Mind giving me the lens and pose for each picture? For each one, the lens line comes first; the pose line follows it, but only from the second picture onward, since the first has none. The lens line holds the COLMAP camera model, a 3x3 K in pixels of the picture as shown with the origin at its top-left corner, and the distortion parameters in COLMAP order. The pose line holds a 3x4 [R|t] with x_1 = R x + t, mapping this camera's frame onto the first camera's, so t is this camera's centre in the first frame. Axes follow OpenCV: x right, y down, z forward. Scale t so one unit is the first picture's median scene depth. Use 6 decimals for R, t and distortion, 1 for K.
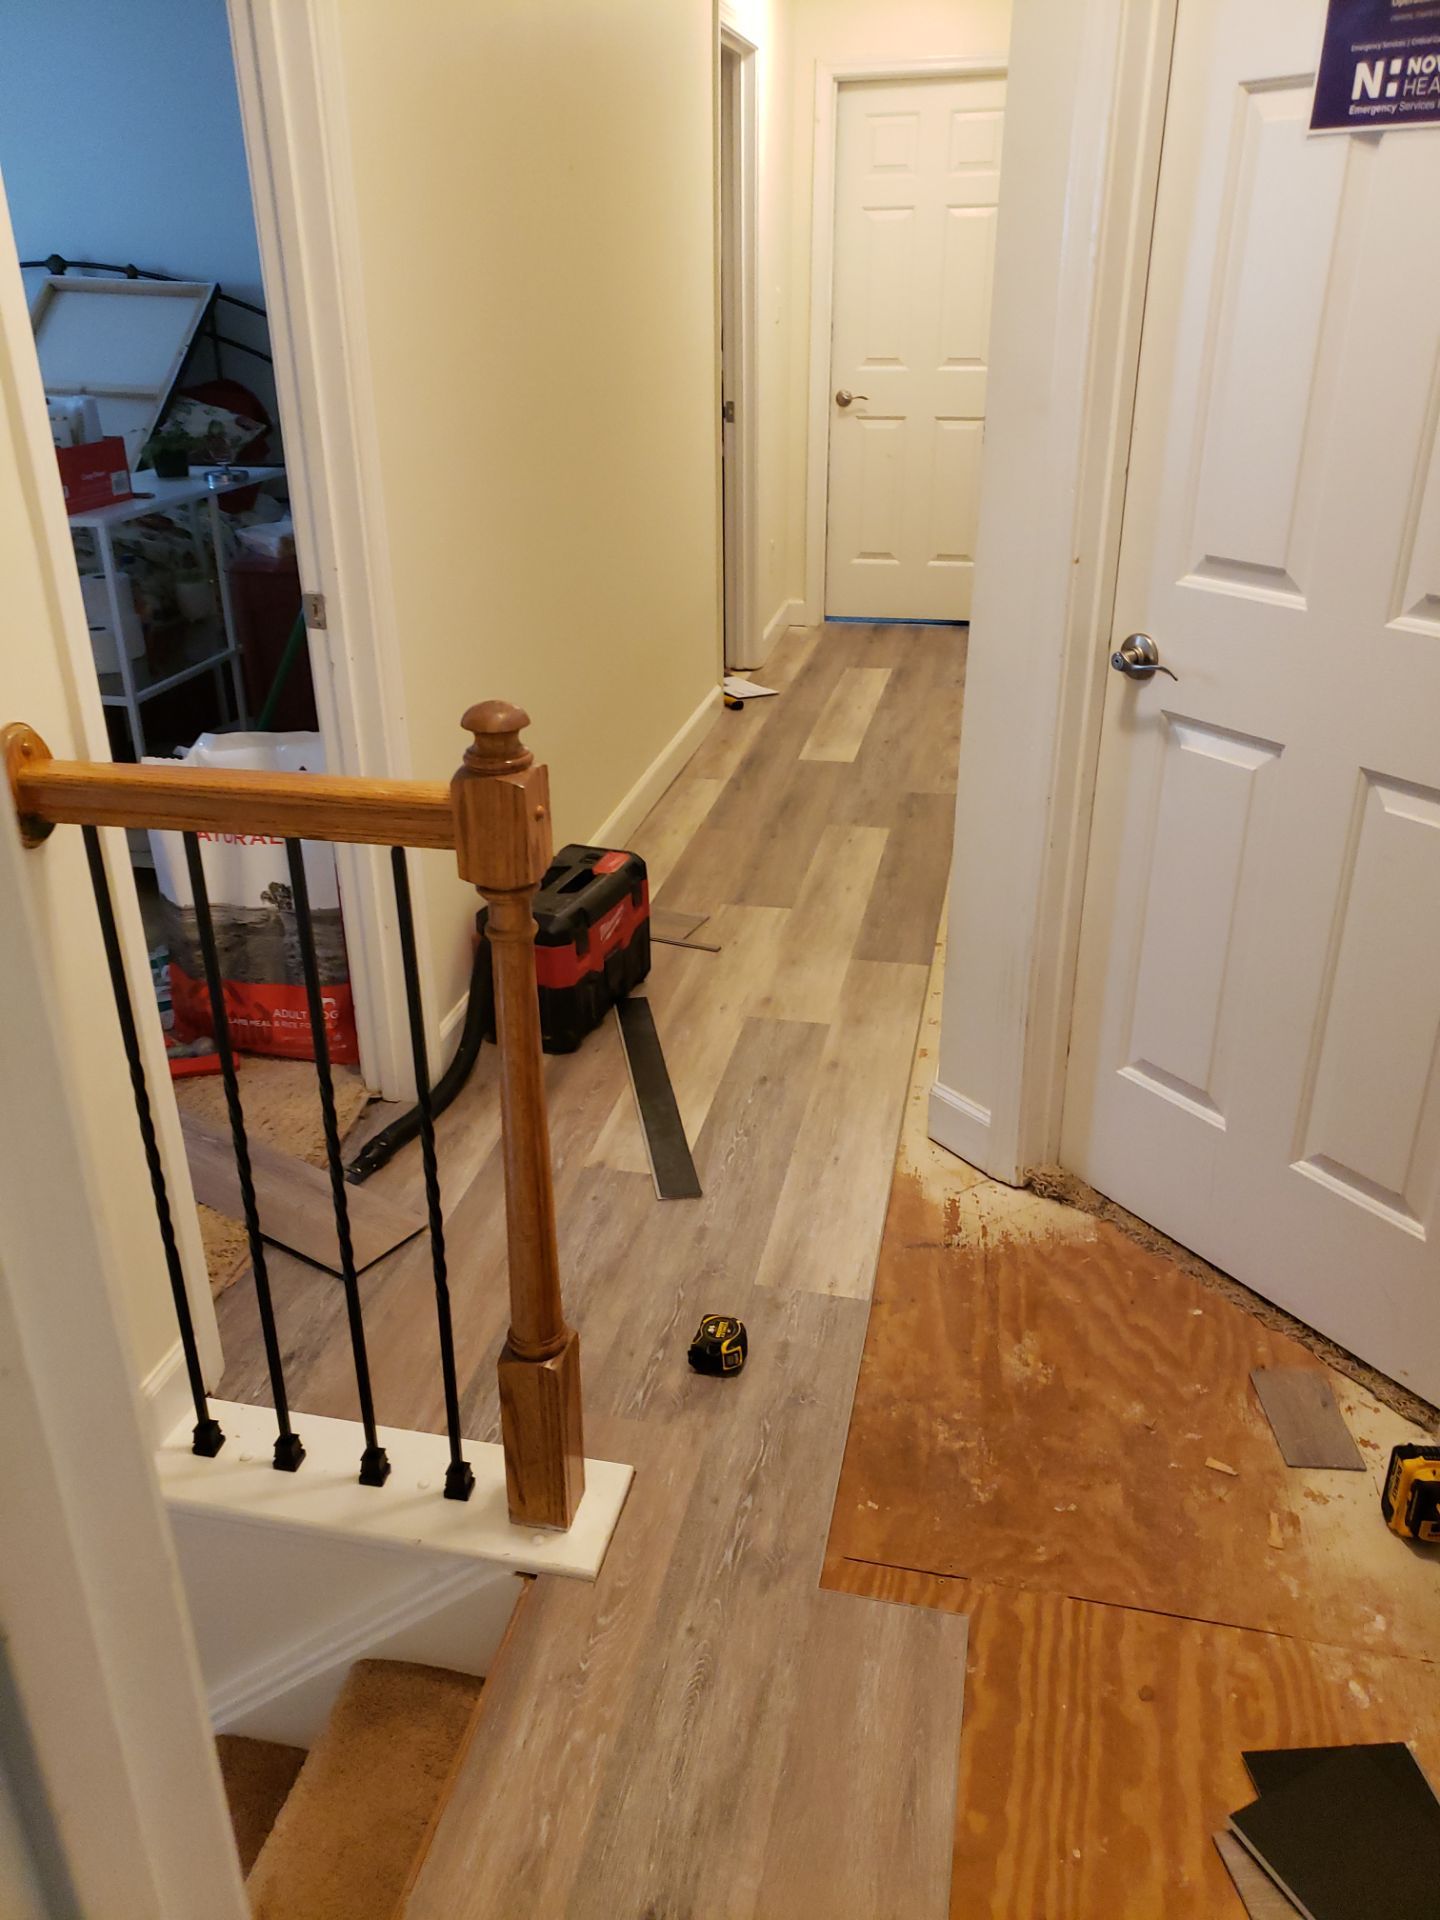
lens RADIAL K [[1476.0, 0, 689.1], [0, 1476.0, 962.6], [0, 0, 1]] dist [0.090545, -0.191134]
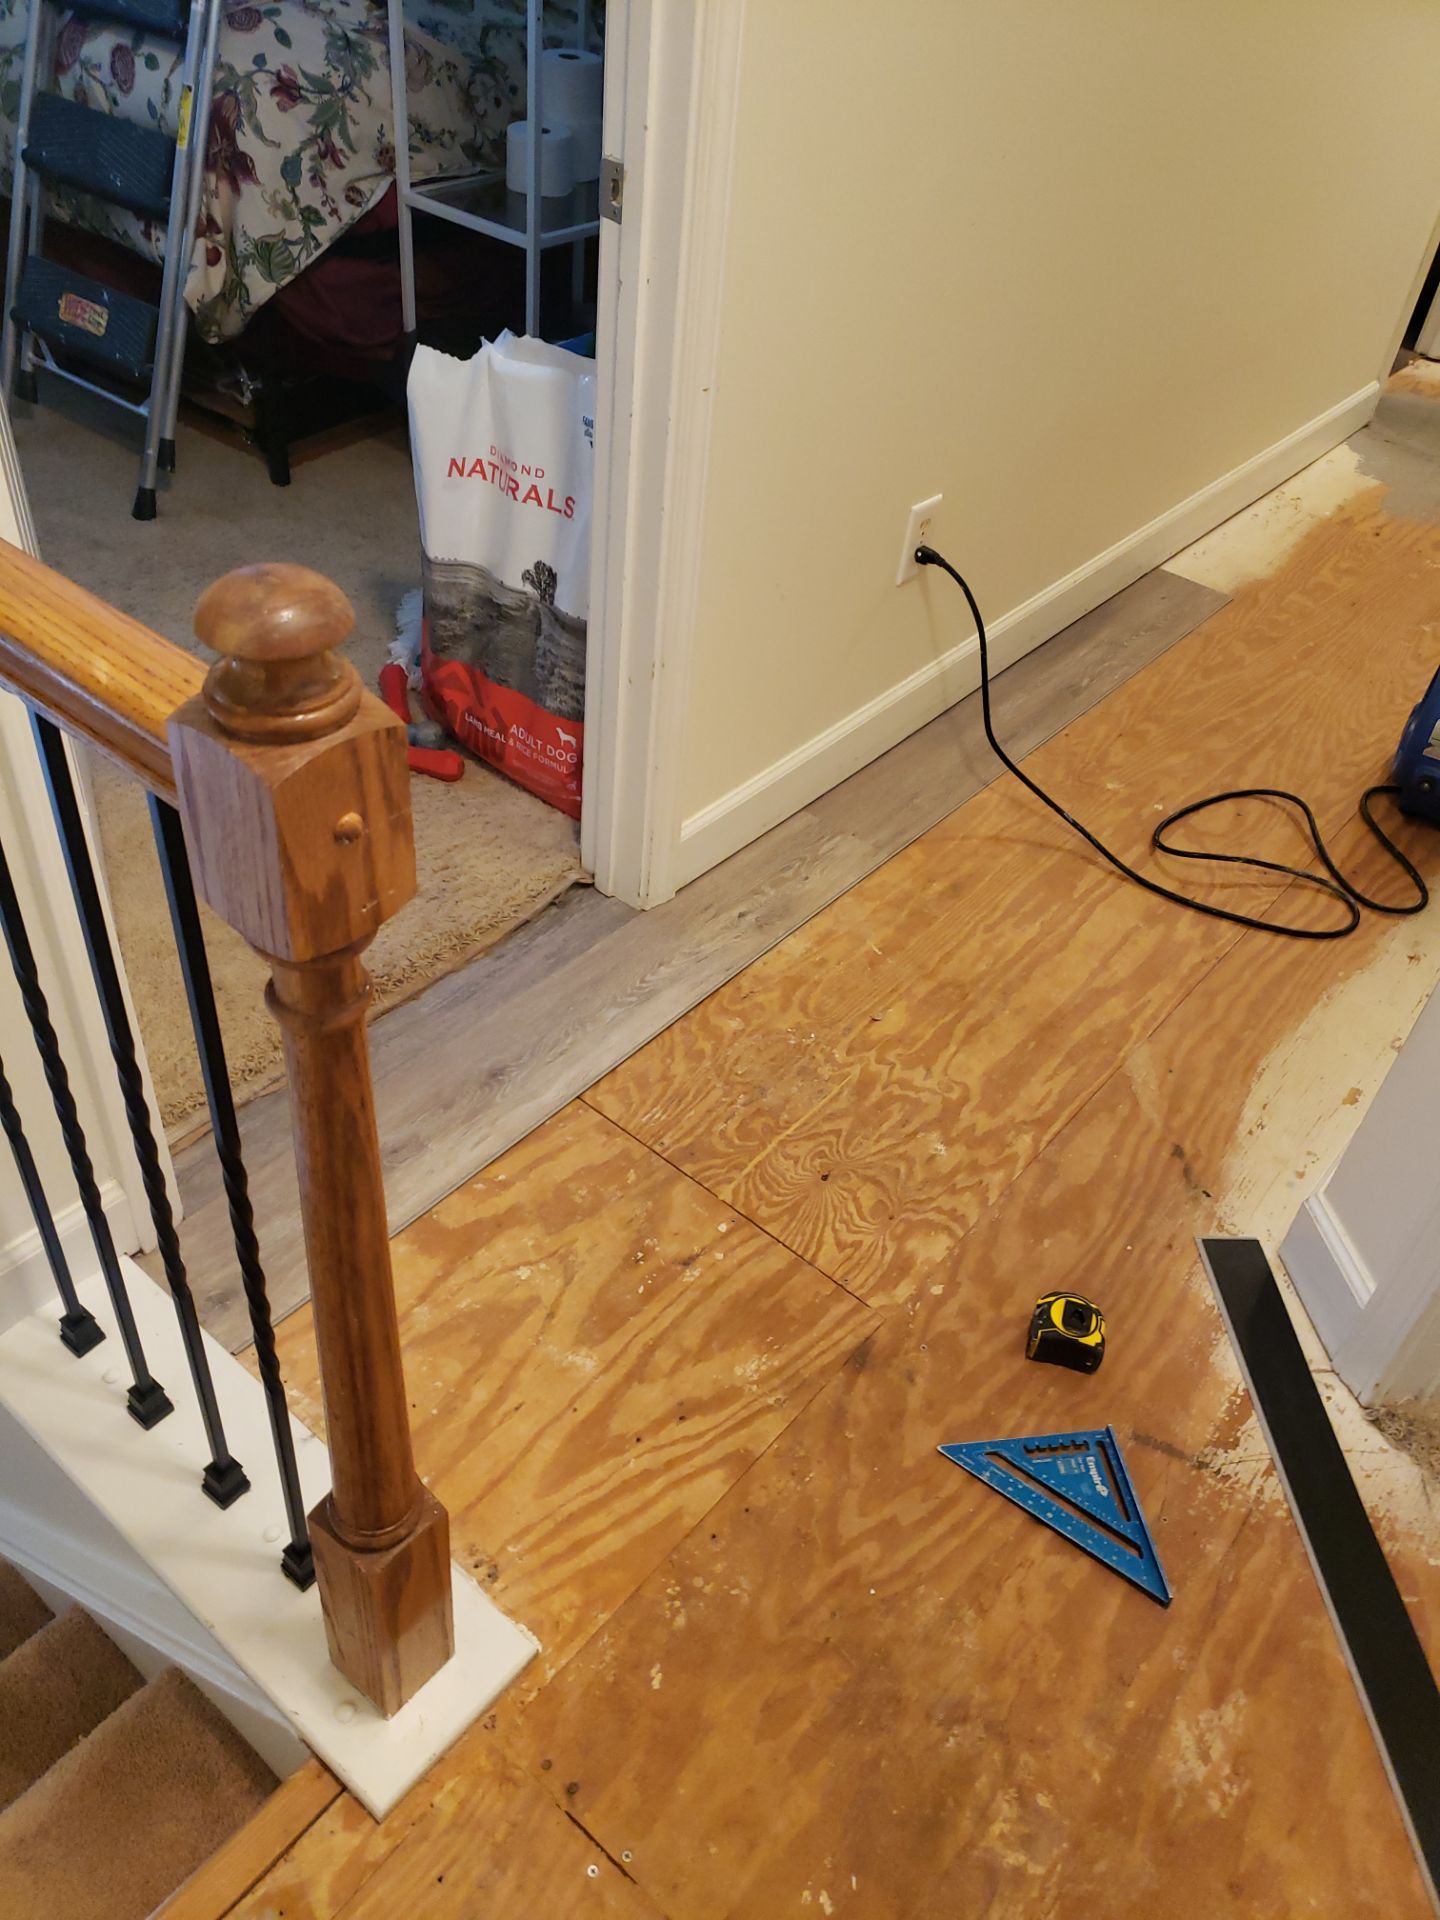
lens RADIAL K [[1488.0, 0, 709.7], [0, 1488.0, 954.9], [0, 0, 1]] dist [-0.001323, 0.038280]
pose [[0.884878, 0.367402, -0.286368, 0.101305], [-0.278633, 0.910117, 0.306676, -0.166156], [0.373302, -0.191579, 0.907713, 0.427107]]
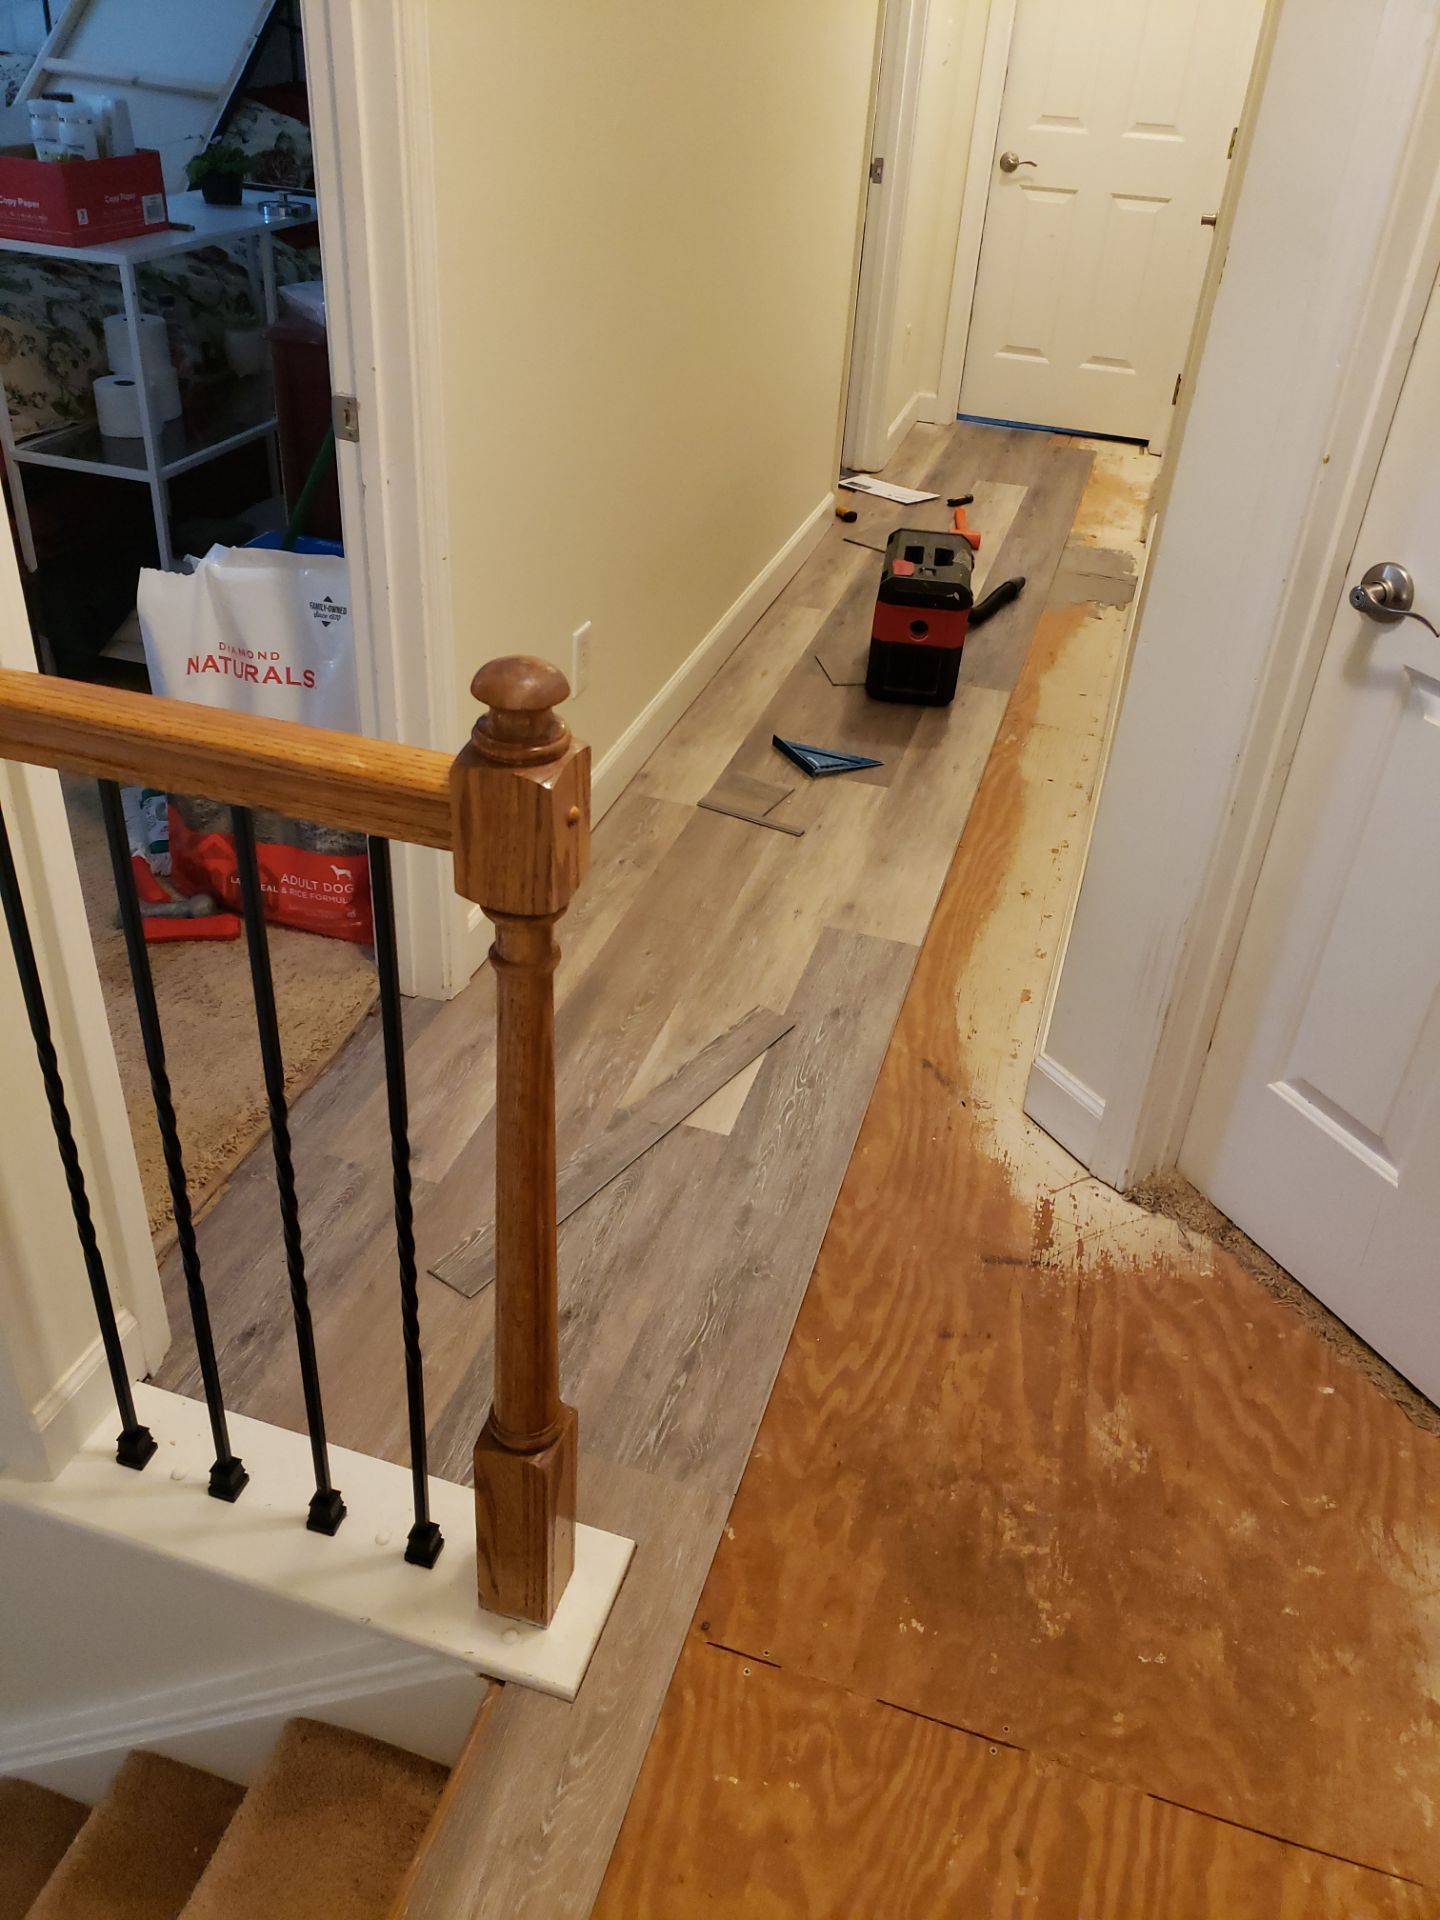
lens RADIAL K [[1485.5, 0, 703.4], [0, 1485.5, 922.1], [0, 0, 1]] dist [0.019948, 0.002378]
pose [[0.994385, 0.101411, -0.030245, -0.008400], [-0.096661, 0.986727, 0.130485, -0.104681], [0.043076, -0.126829, 0.990989, 0.200020]]
